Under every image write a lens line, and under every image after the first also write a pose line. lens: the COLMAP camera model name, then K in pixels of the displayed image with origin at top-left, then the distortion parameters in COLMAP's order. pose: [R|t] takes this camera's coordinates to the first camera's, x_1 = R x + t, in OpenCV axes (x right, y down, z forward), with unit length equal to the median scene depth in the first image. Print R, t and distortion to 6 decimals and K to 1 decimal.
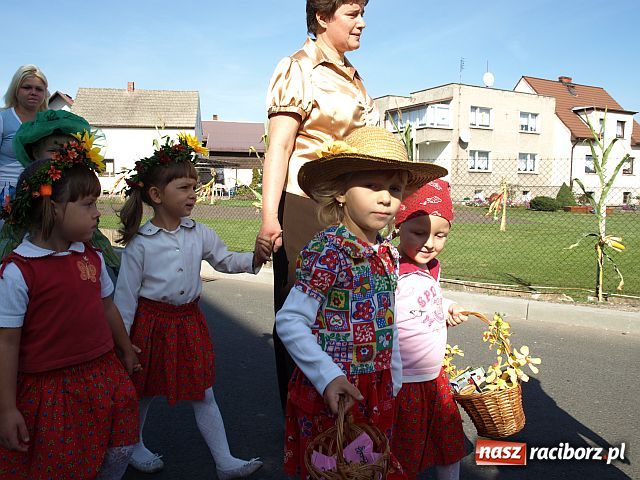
lens RADIAL K [[514.8, 0, 317.7], [0, 514.8, 231.6], [0, 0, 1]] dist [-0.105554, 0.069131]
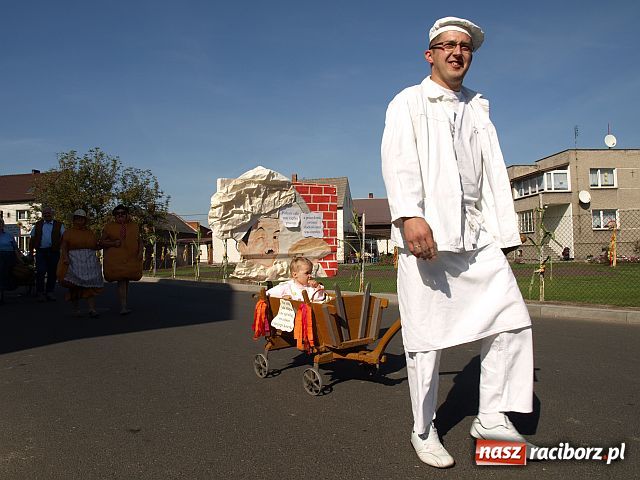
lens RADIAL K [[513.2, 0, 319.7], [0, 513.2, 226.7], [0, 0, 1]] dist [-0.107206, 0.068234]
pose [[0.933921, -0.058428, -0.352672, 0.134390], [0.006789, 0.989274, -0.145916, 0.020649], [0.357414, 0.133880, 0.924300, -0.147519]]
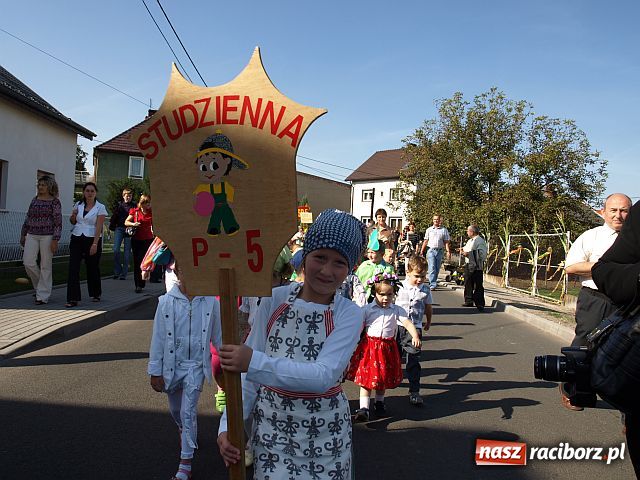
lens RADIAL K [[514.8, 0, 317.7], [0, 514.8, 231.6], [0, 0, 1]] dist [-0.105554, 0.069131]
pose [[0.486912, -0.000440, -0.873451, -0.210839], [-0.128653, 0.989057, -0.072217, -0.026416], [0.863924, 0.147535, 0.481527, 0.153907]]
